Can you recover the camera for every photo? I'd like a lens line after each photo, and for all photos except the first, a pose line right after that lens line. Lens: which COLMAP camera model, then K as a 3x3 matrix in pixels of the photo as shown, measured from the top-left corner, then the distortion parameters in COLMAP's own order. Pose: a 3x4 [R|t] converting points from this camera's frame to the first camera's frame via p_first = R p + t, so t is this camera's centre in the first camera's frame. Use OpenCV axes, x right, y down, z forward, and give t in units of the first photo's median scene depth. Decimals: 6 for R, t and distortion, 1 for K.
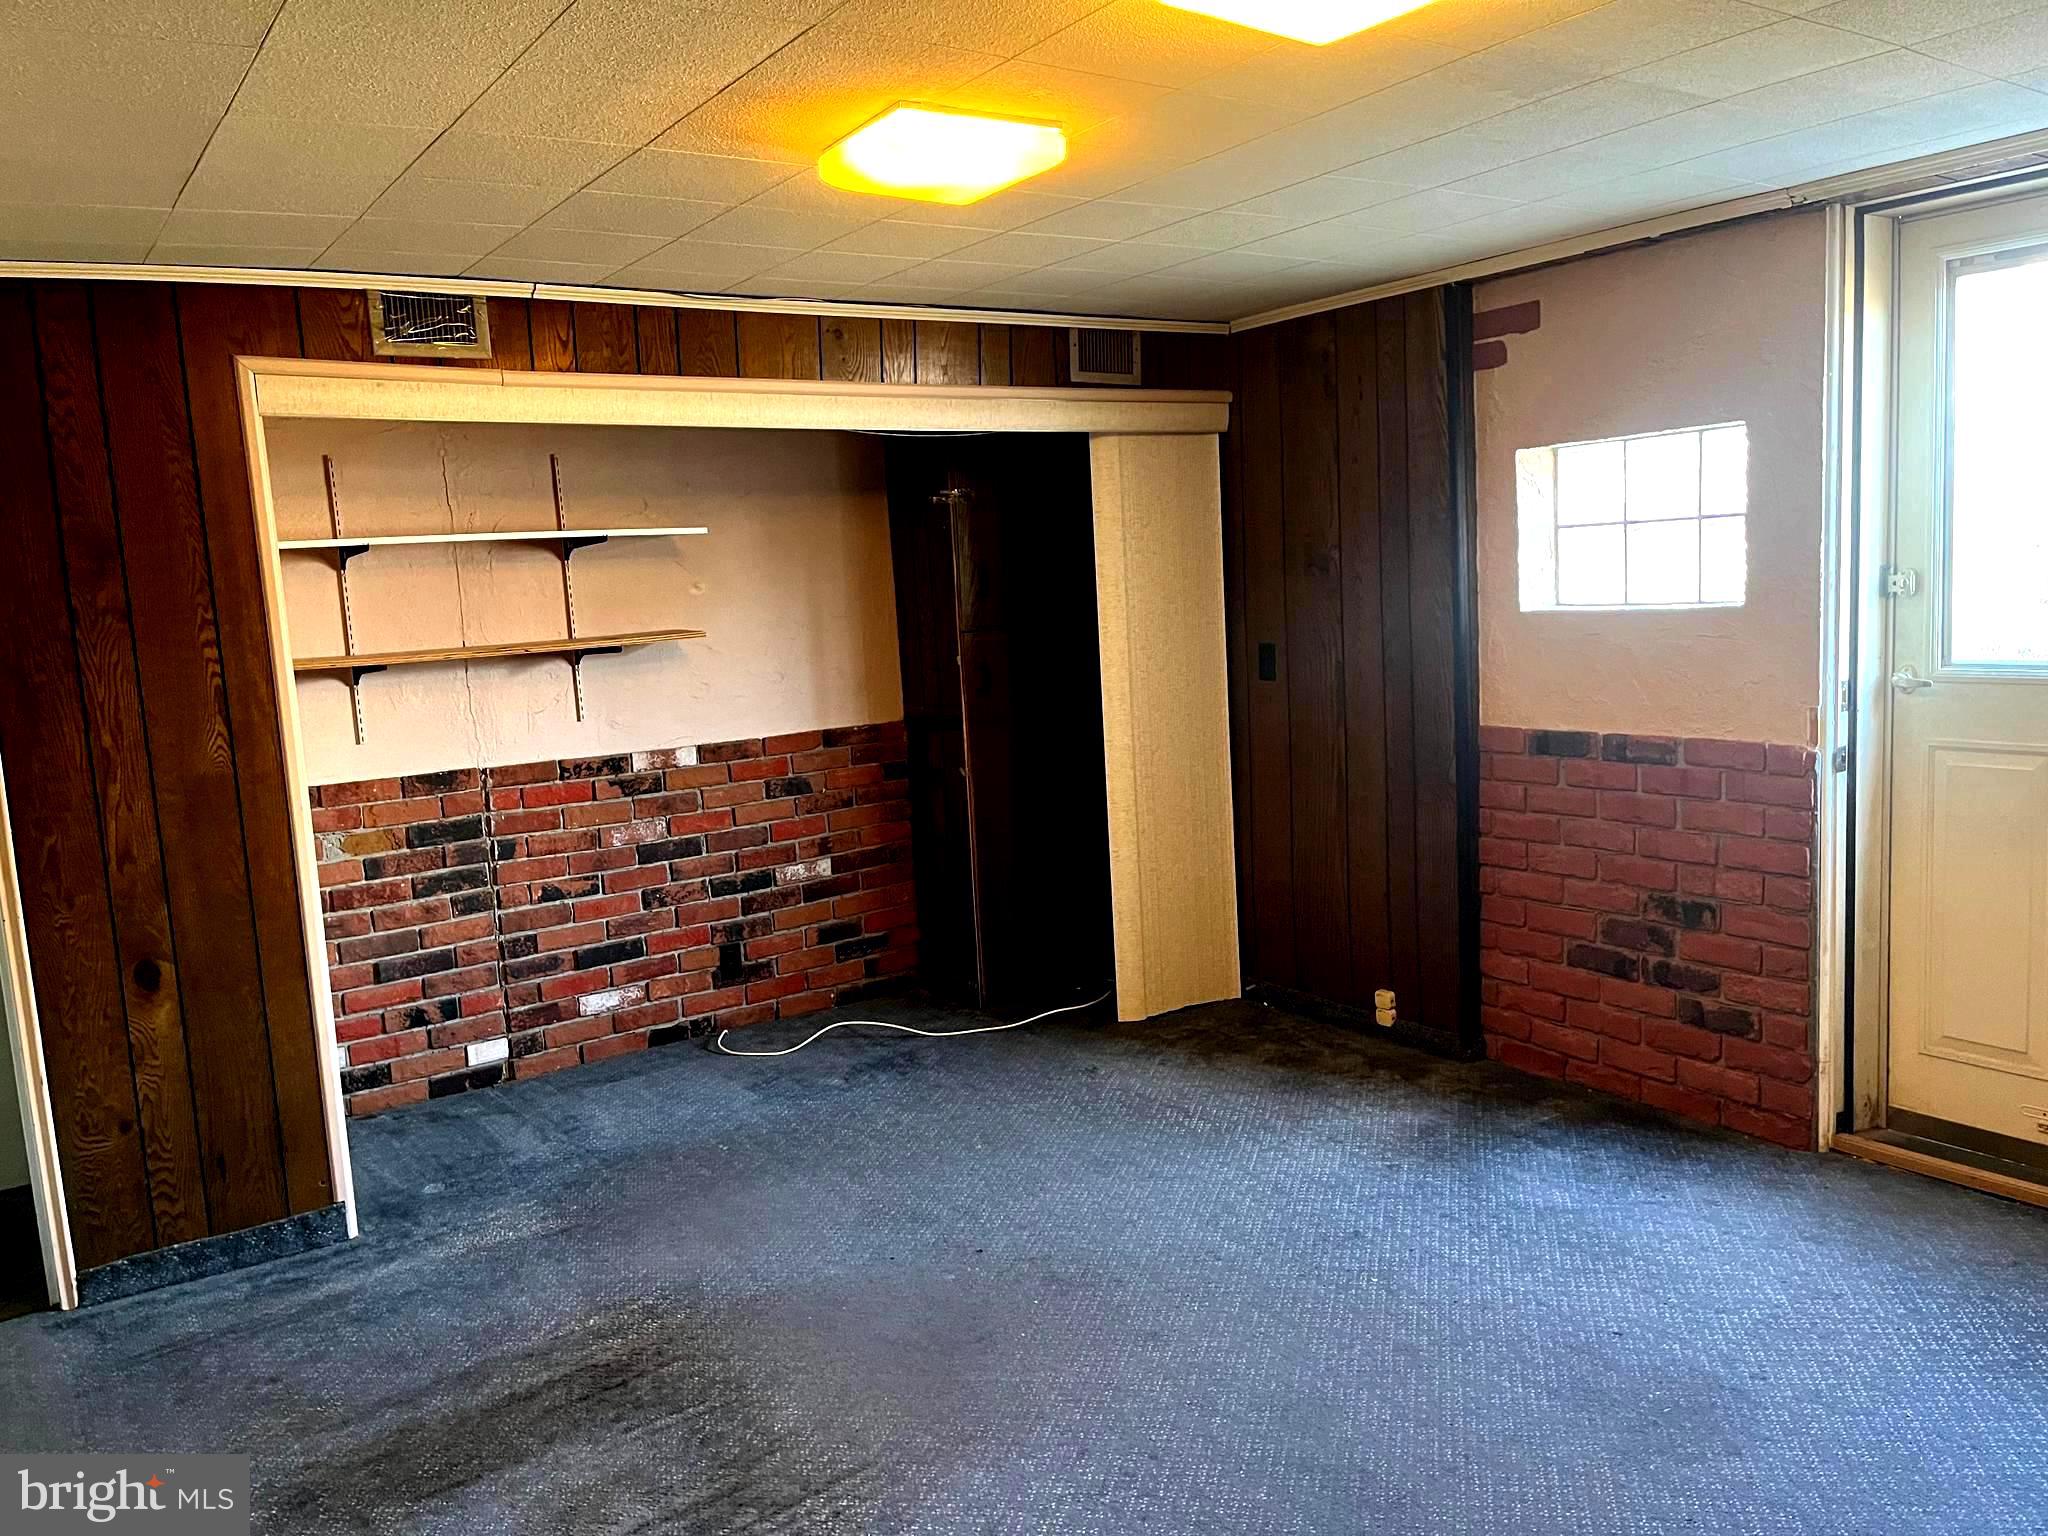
lens RADIAL K [[1593.1, 0, 1031.5], [0, 1593.1, 764.8], [0, 0, 1]] dist [0.069808, -0.099977]
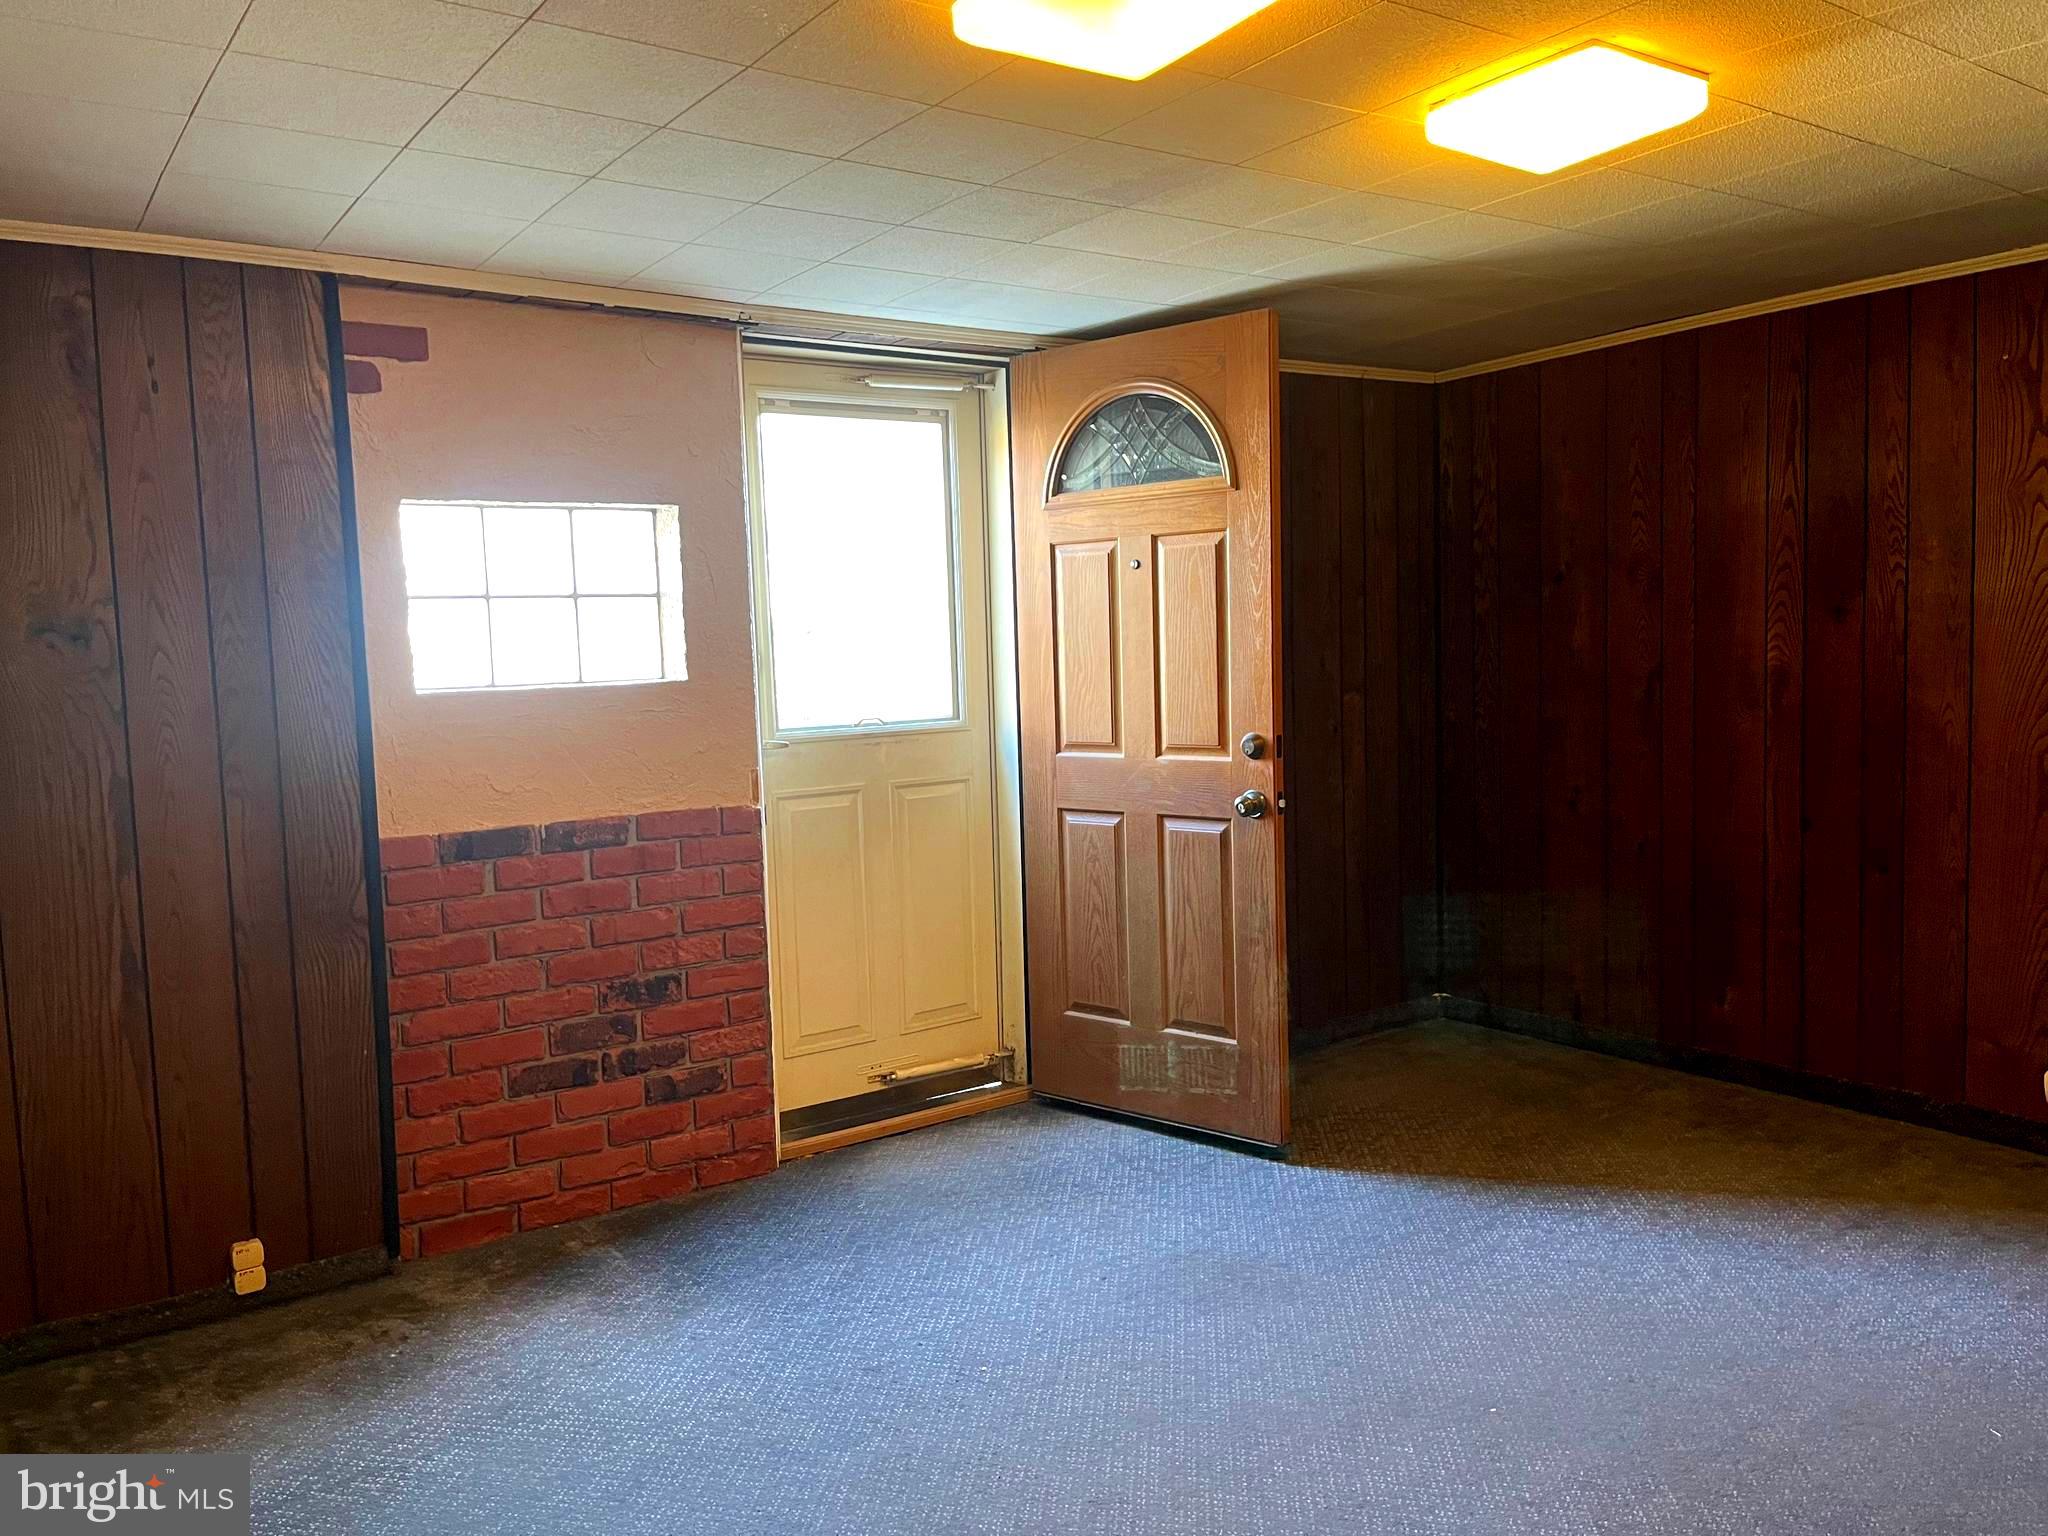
lens RADIAL K [[1593.1, 0, 1031.5], [0, 1593.1, 764.8], [0, 0, 1]] dist [0.069808, -0.099977]
pose [[-0.046272, -0.028069, 0.998534, -0.524181], [0.148390, 0.988321, 0.034659, -0.040151], [-0.987846, 0.149776, -0.041567, 0.709061]]
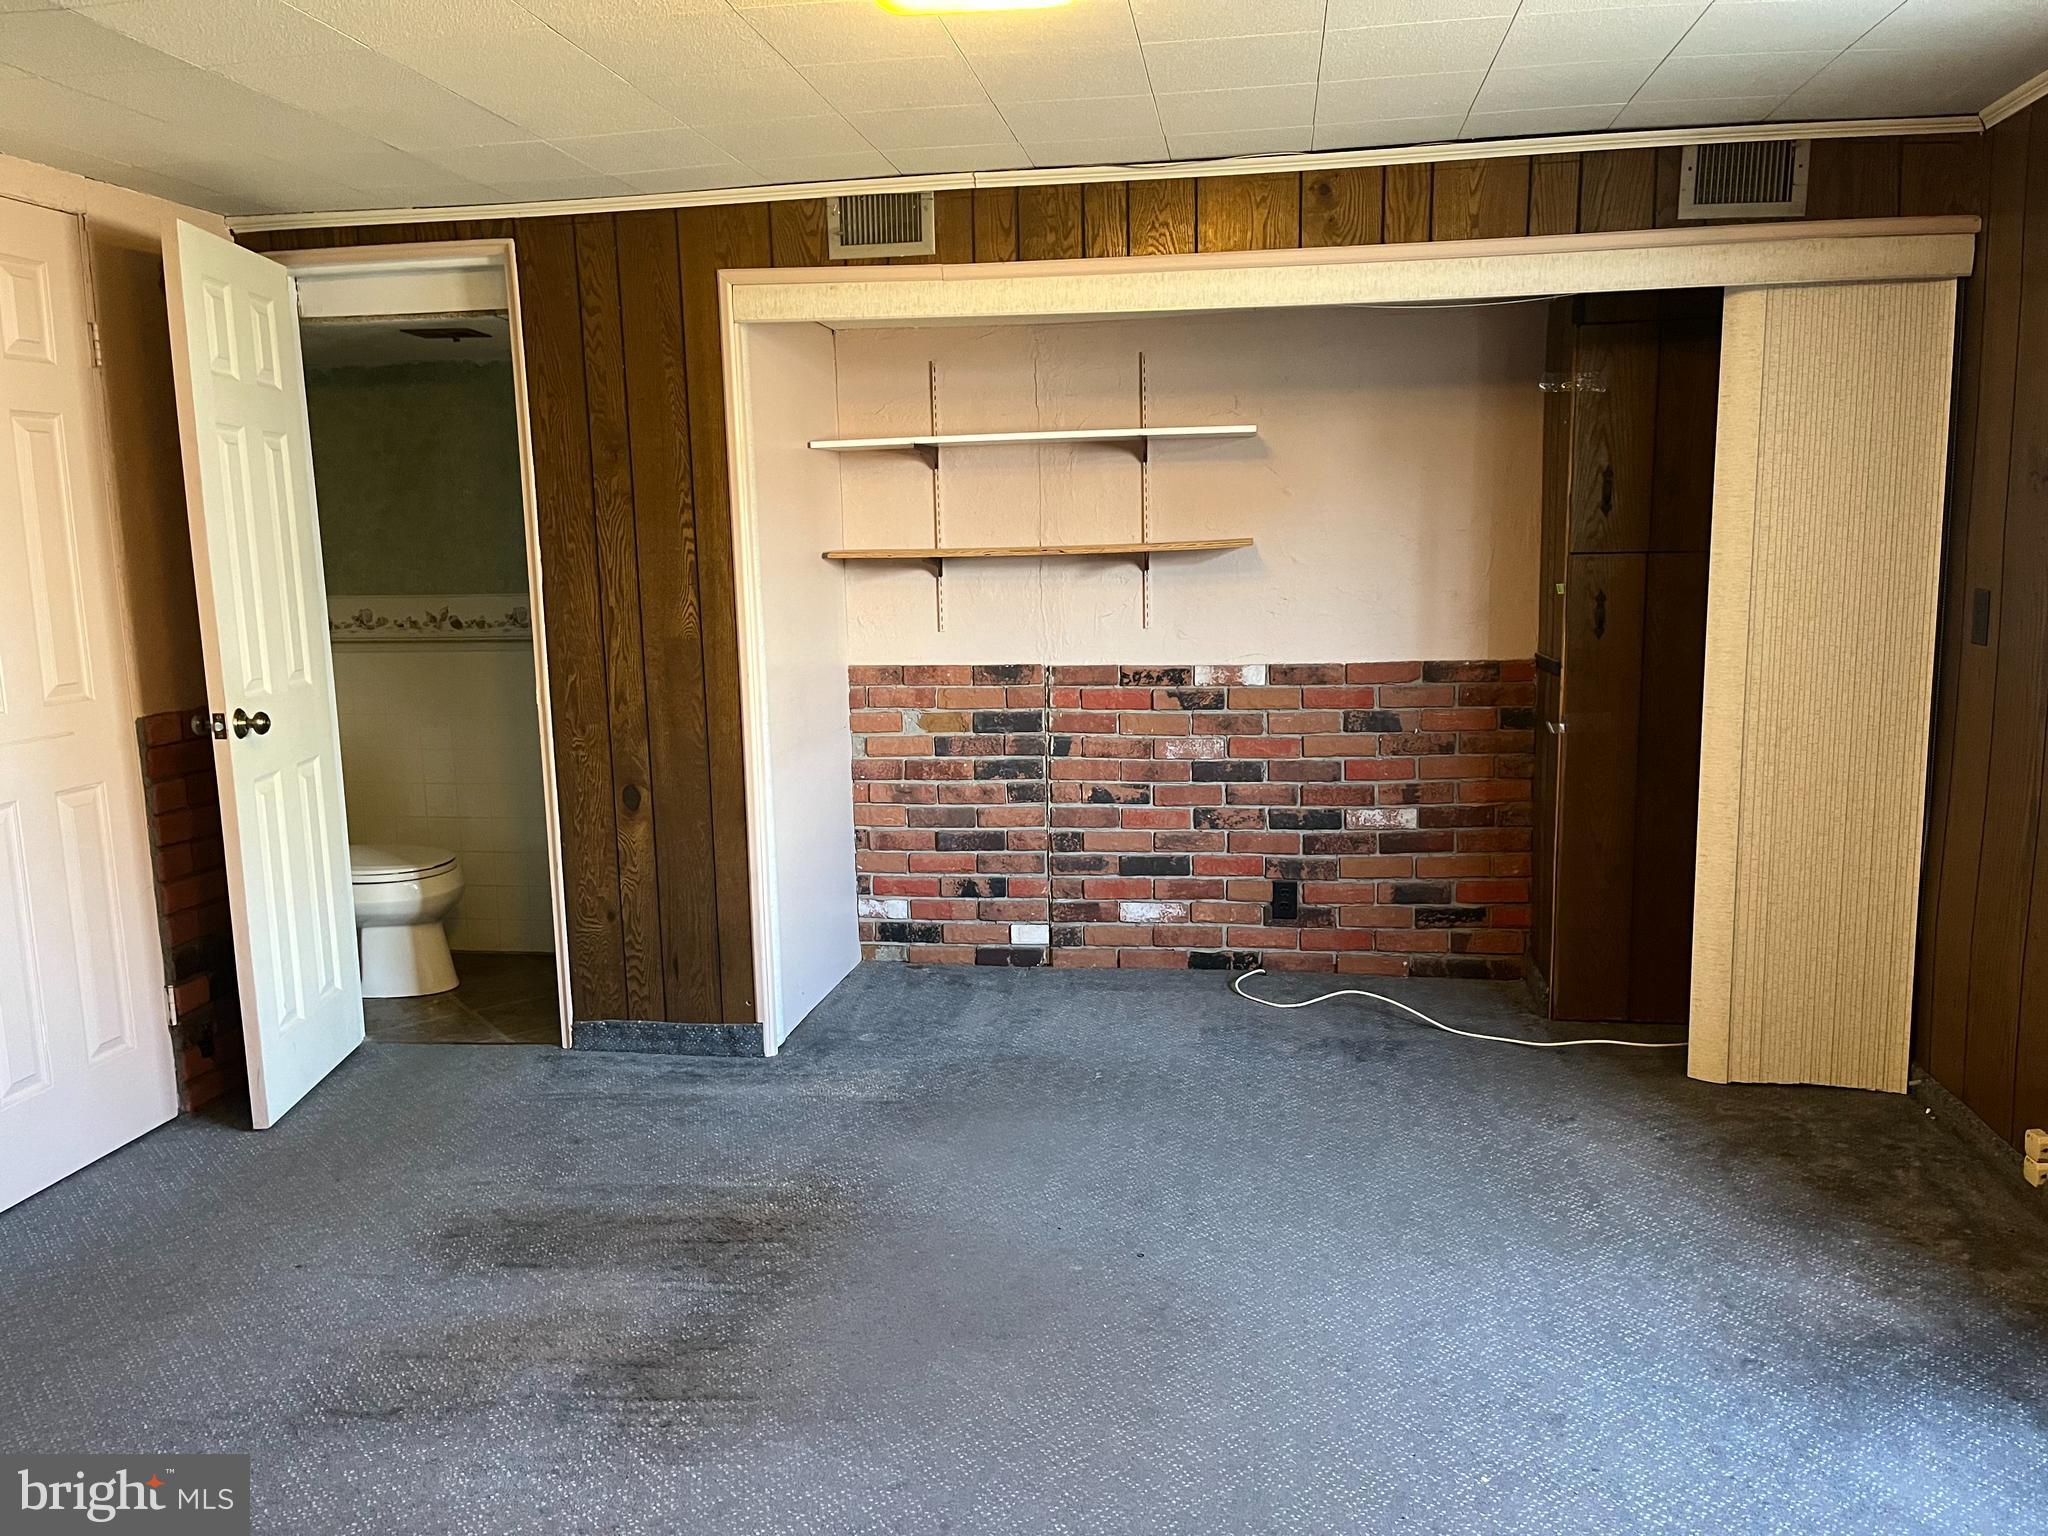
lens RADIAL K [[1580.0, 0, 1012.8], [0, 1580.0, 788.6], [0, 0, 1]] dist [0.072314, -0.110273]
pose [[0.716843, 0.145448, -0.681895, 0.368922], [-0.103855, 0.989363, 0.101853, -0.021809], [0.689456, -0.002194, 0.724324, 0.258007]]
